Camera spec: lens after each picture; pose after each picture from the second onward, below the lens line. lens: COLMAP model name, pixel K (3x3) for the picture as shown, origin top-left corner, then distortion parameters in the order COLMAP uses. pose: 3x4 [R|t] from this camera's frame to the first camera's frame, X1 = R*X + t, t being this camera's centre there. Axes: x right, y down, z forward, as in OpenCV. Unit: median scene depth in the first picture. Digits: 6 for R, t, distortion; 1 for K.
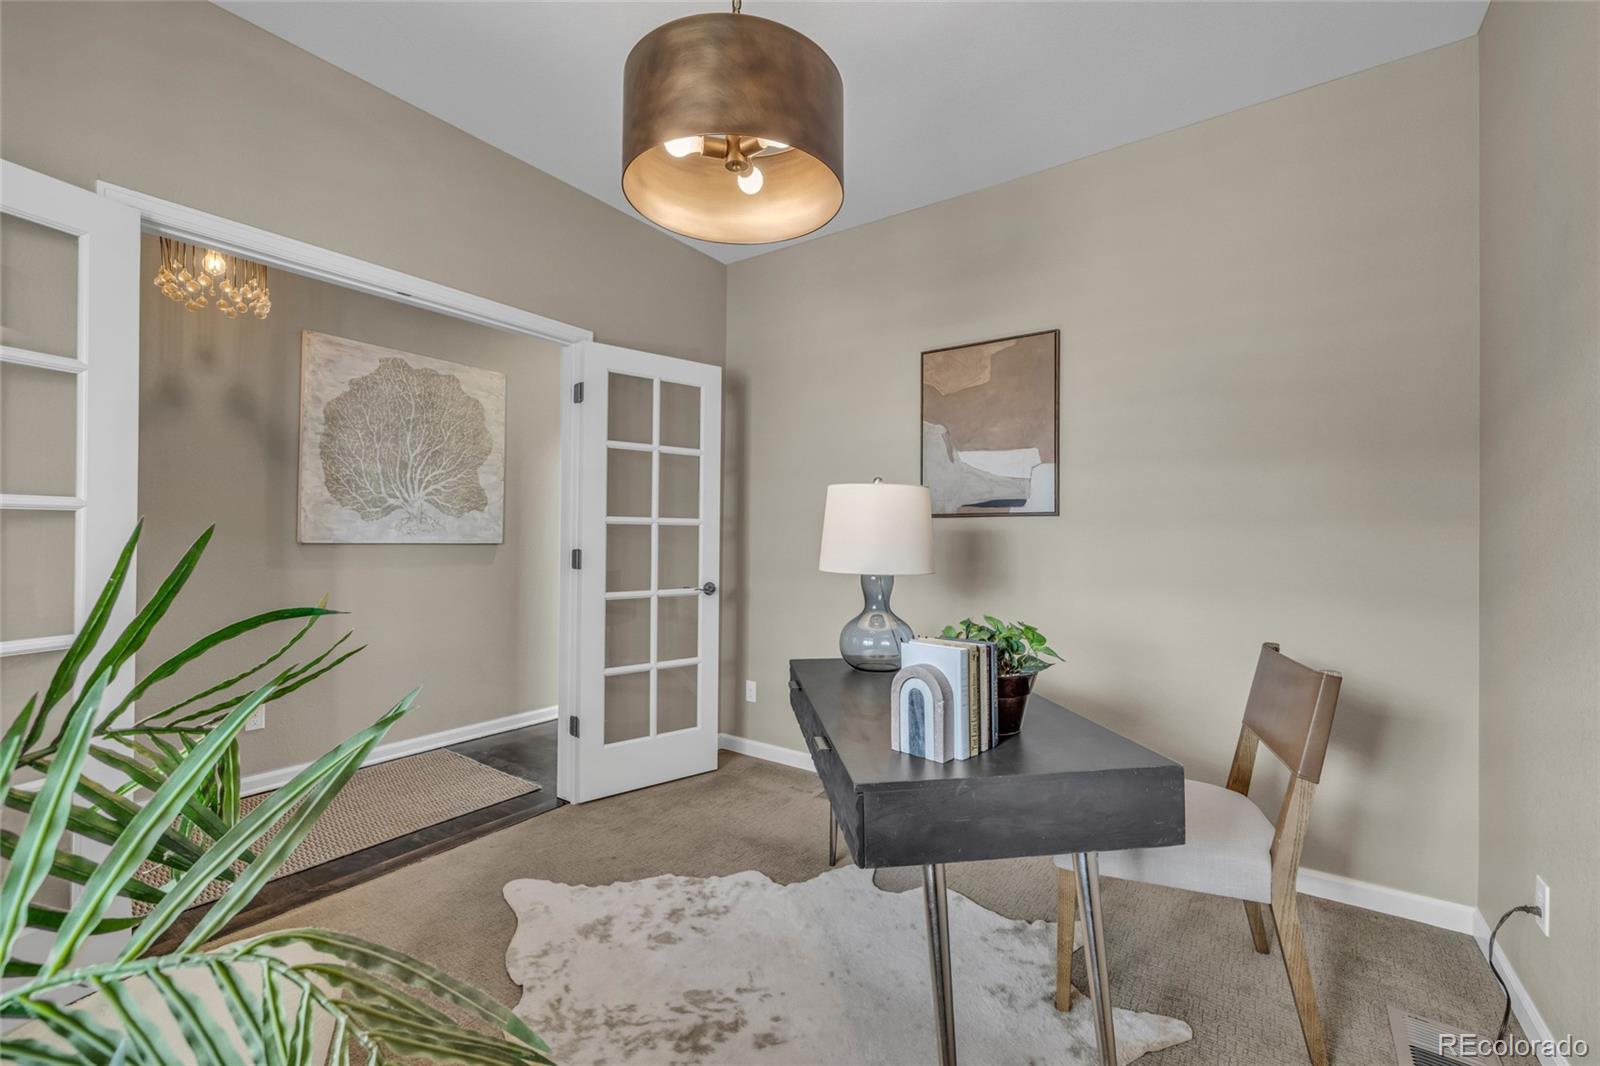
lens RADIAL K [[672.7, 0, 805.0], [0, 672.7, 532.4], [0, 0, 1]] dist [-0.001035, 0.000317]
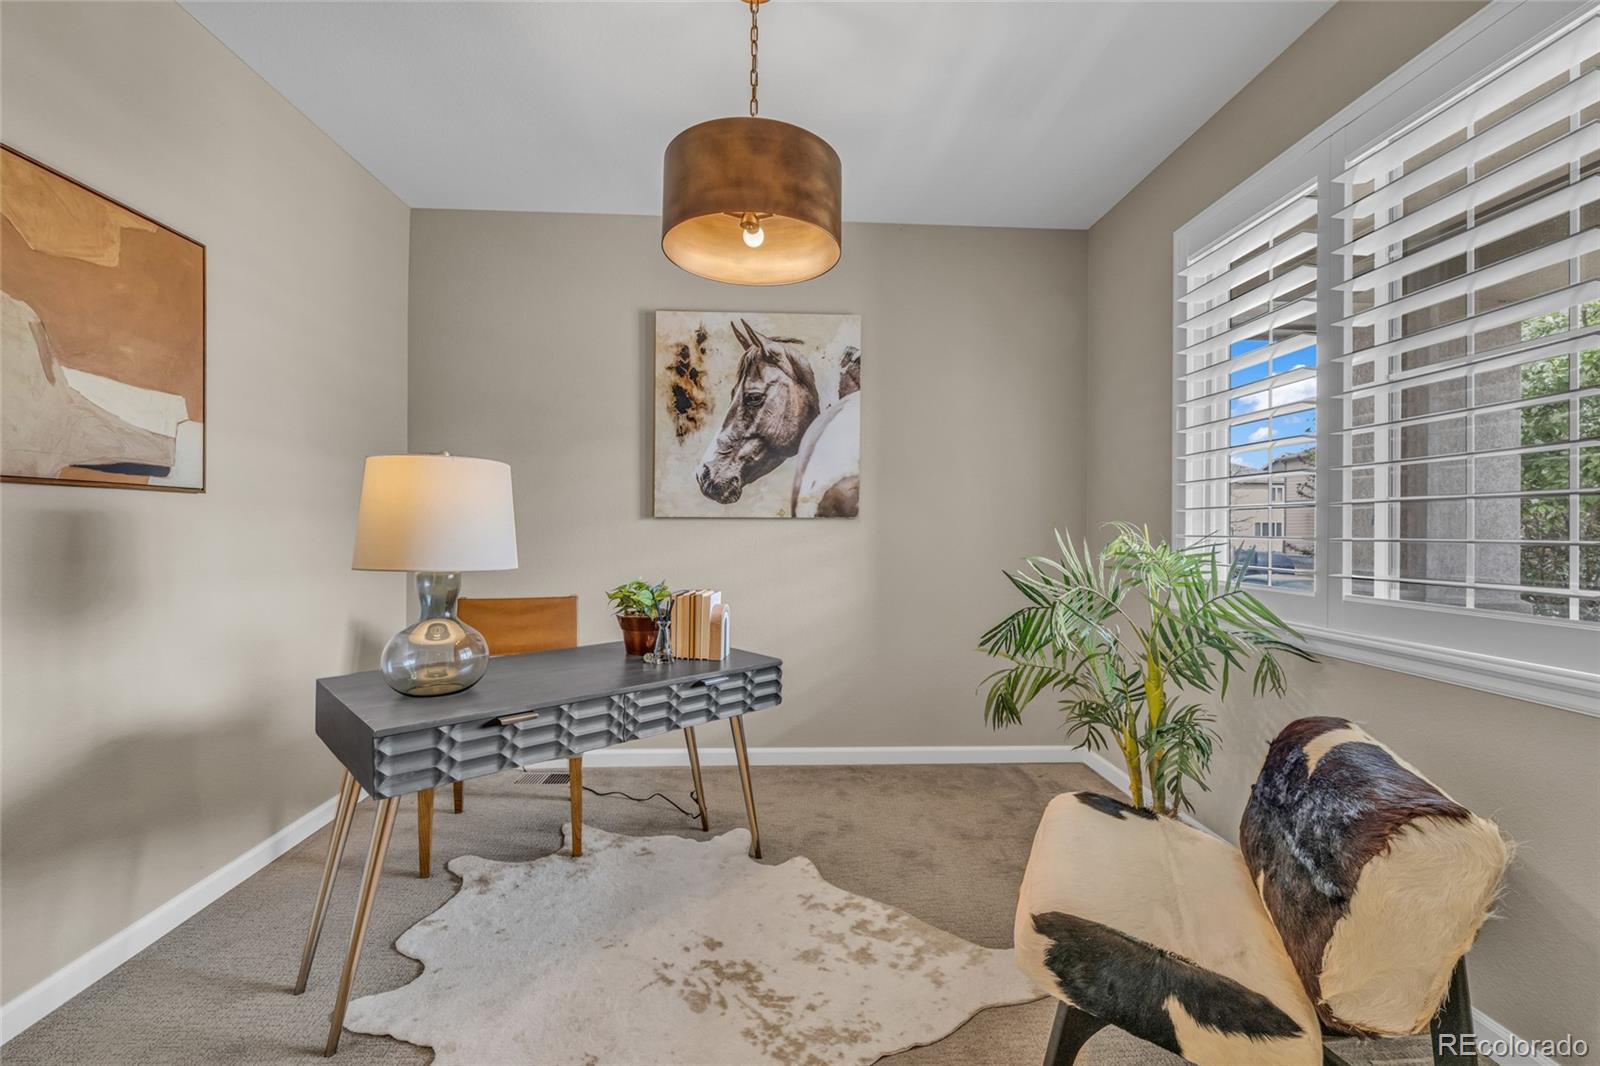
lens RADIAL K [[672.7, 0, 801.6], [0, 672.7, 528.1], [0, 0, 1]] dist [-0.001035, 0.000317]
pose [[-0.621556, -0.010295, 0.783302, -0.616476], [-0.014460, 0.999894, 0.001668, 0.003140], [-0.783236, -0.010290, -0.621639, 0.916938]]
